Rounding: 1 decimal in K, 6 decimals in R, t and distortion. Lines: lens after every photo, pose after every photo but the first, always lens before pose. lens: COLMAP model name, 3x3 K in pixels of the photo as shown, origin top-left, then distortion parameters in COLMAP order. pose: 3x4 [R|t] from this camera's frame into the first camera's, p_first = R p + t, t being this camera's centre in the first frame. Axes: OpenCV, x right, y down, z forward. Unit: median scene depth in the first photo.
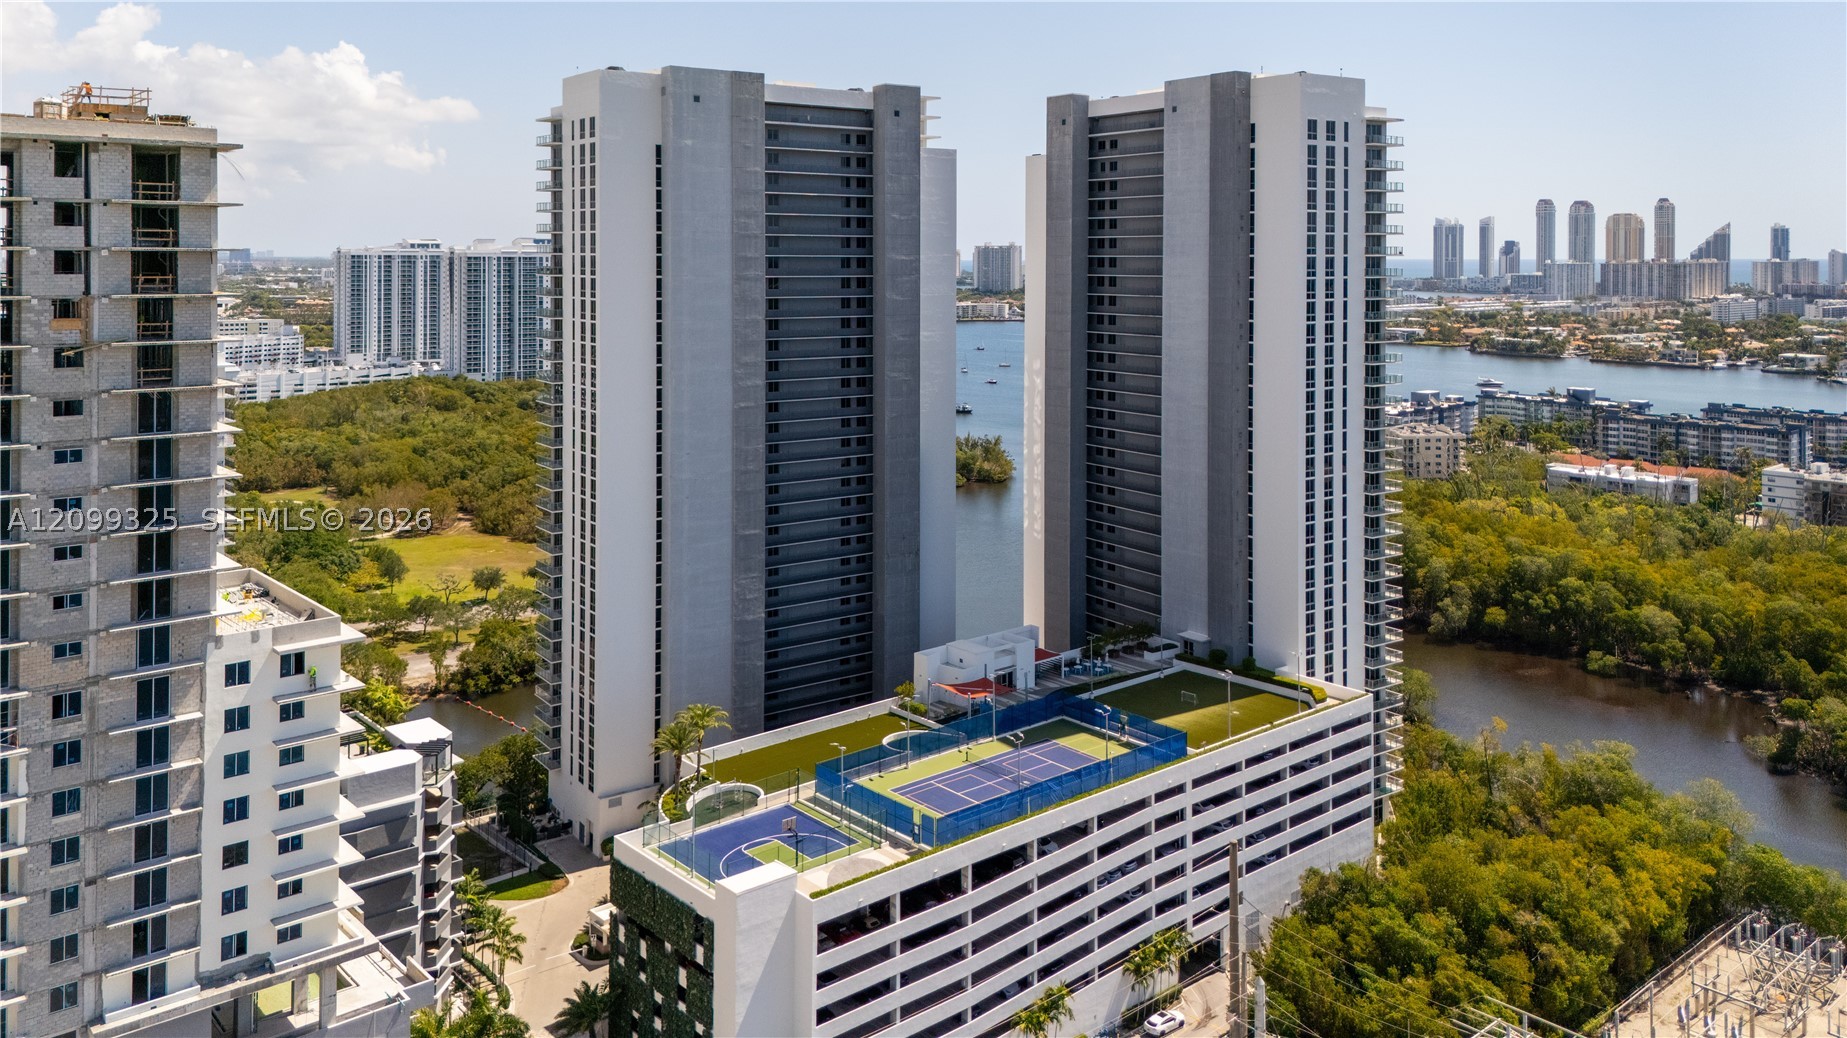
lens RADIAL K [[1400.6, 0, 1017.3], [0, 1400.6, 489.9], [0, 0, 1]] dist [0.059136, -0.003066]
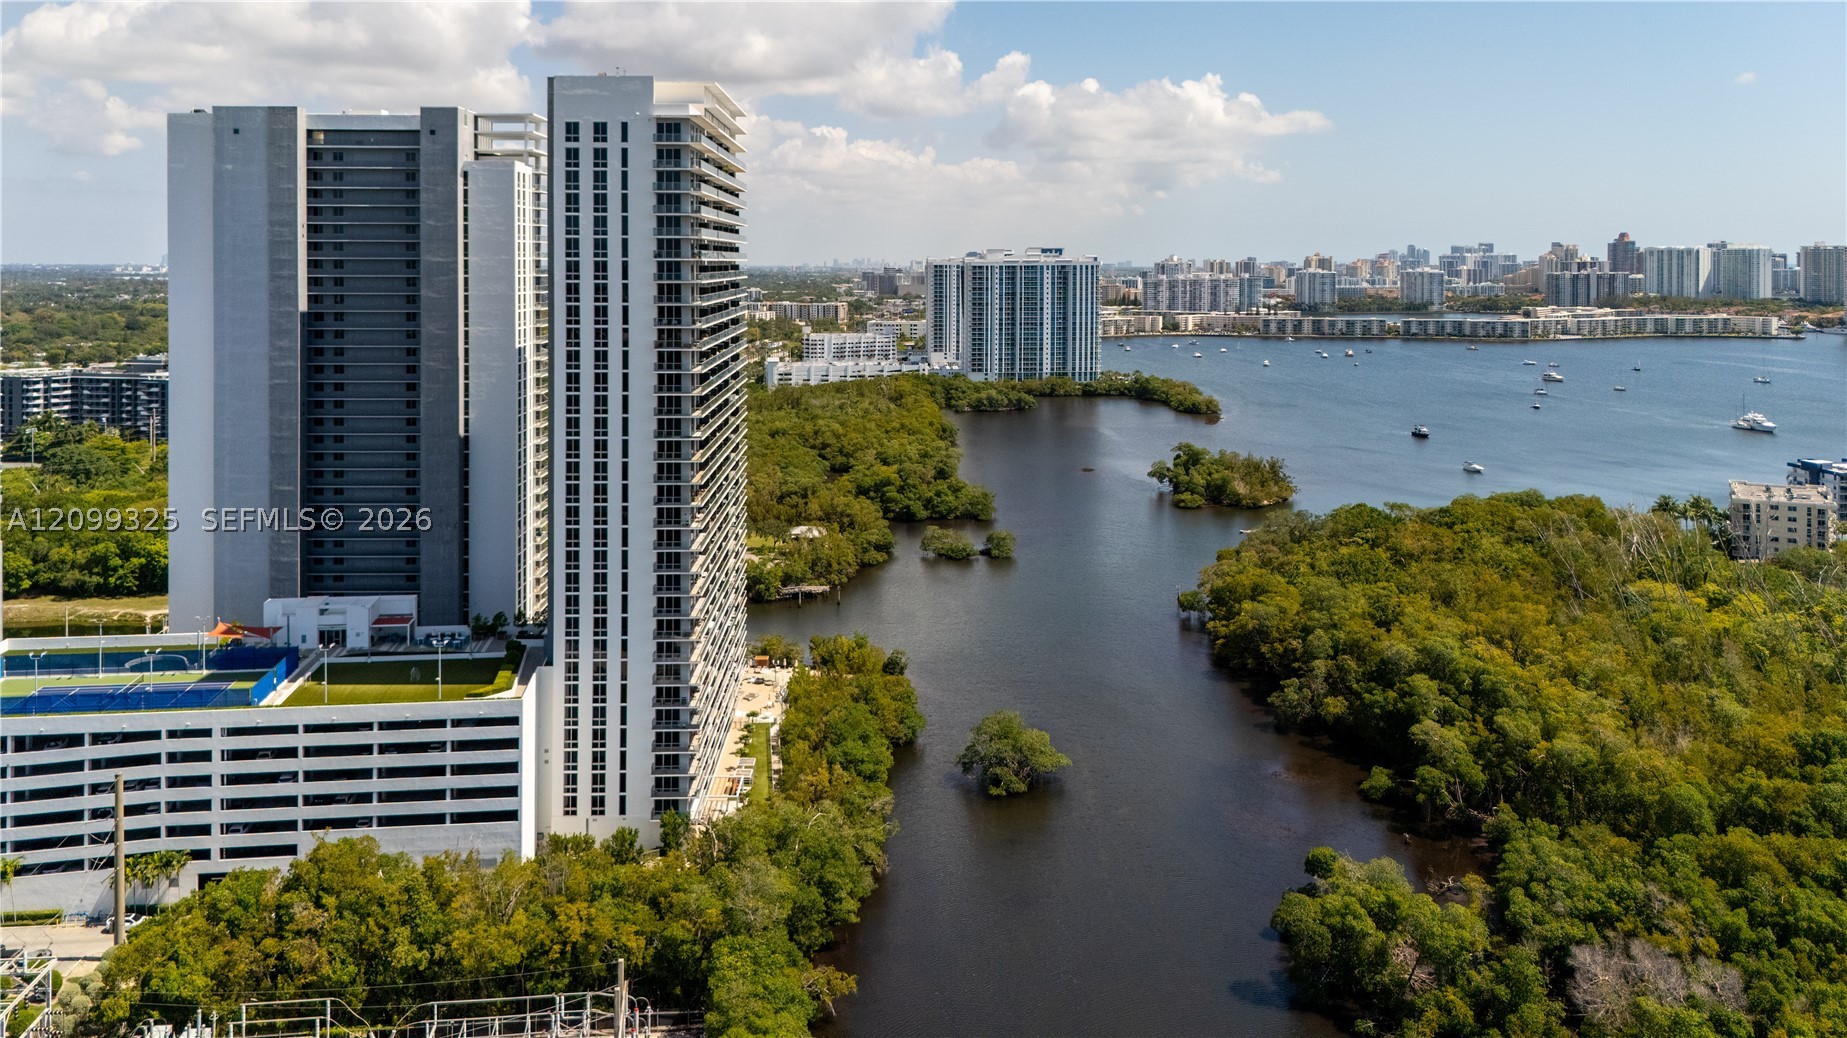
lens RADIAL K [[1432.4, 0, 923.5], [0, 1432.4, 519.0], [0, 0, 1]] dist [0.047193, 0.000464]
pose [[0.809714, 0.101611, -0.577961, 0.990280], [-0.095412, 0.994585, 0.041186, -0.047687], [0.579017, 0.021795, 0.815024, 0.308985]]
